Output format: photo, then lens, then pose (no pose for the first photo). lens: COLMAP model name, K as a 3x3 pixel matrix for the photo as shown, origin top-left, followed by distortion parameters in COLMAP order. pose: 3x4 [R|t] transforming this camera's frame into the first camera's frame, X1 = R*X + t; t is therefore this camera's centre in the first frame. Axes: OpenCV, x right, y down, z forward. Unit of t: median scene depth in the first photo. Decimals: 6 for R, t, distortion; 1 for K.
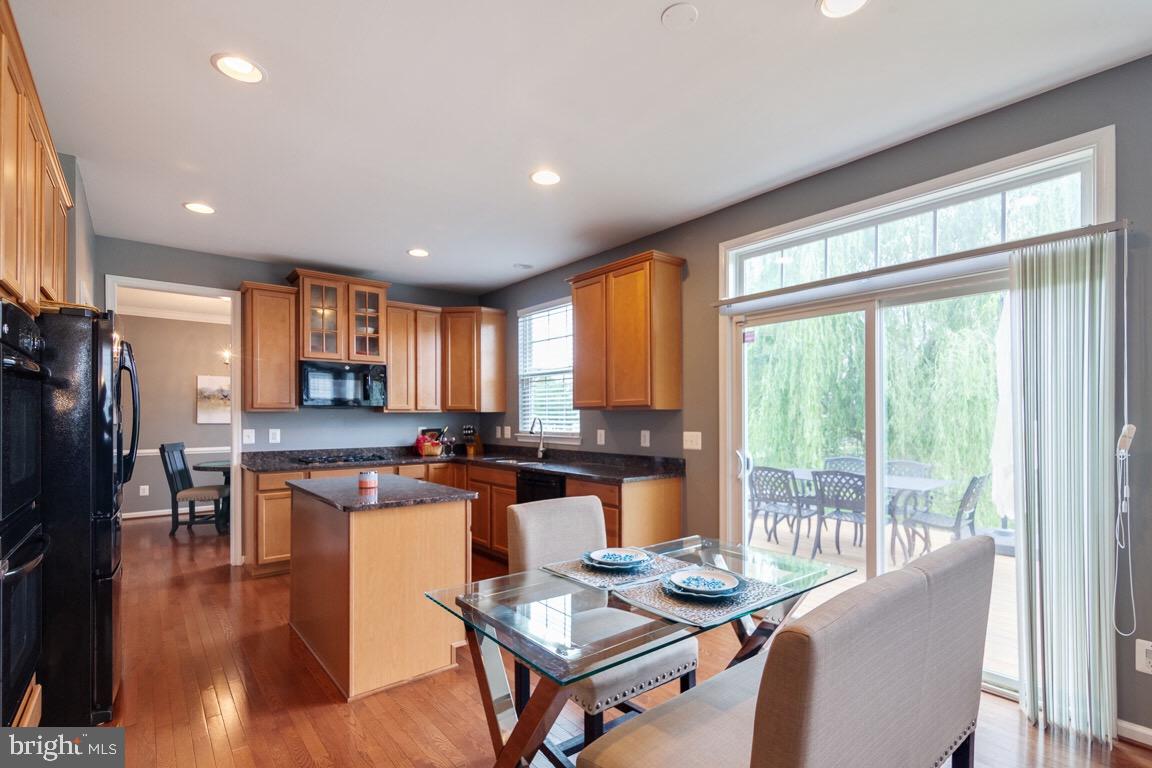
lens RADIAL K [[539.6, 0, 578.4], [0, 539.6, 411.9], [0, 0, 1]] dist [-0.000781, -0.000254]
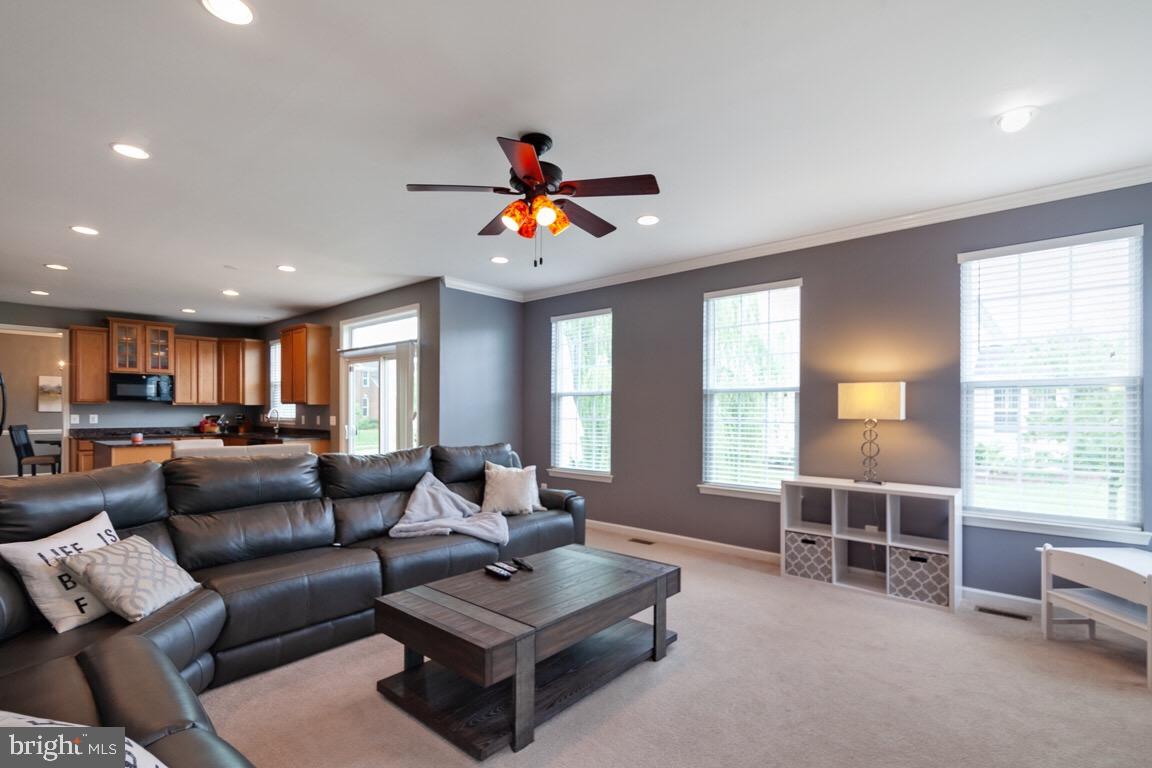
lens RADIAL K [[539.6, 0, 578.4], [0, 539.6, 411.9], [0, 0, 1]] dist [-0.000781, -0.000254]
pose [[0.985880, 0.005023, 0.167376, 0.561979], [-0.006999, 0.999913, 0.011220, -0.004389], [-0.167305, -0.012233, 0.985829, -0.780545]]
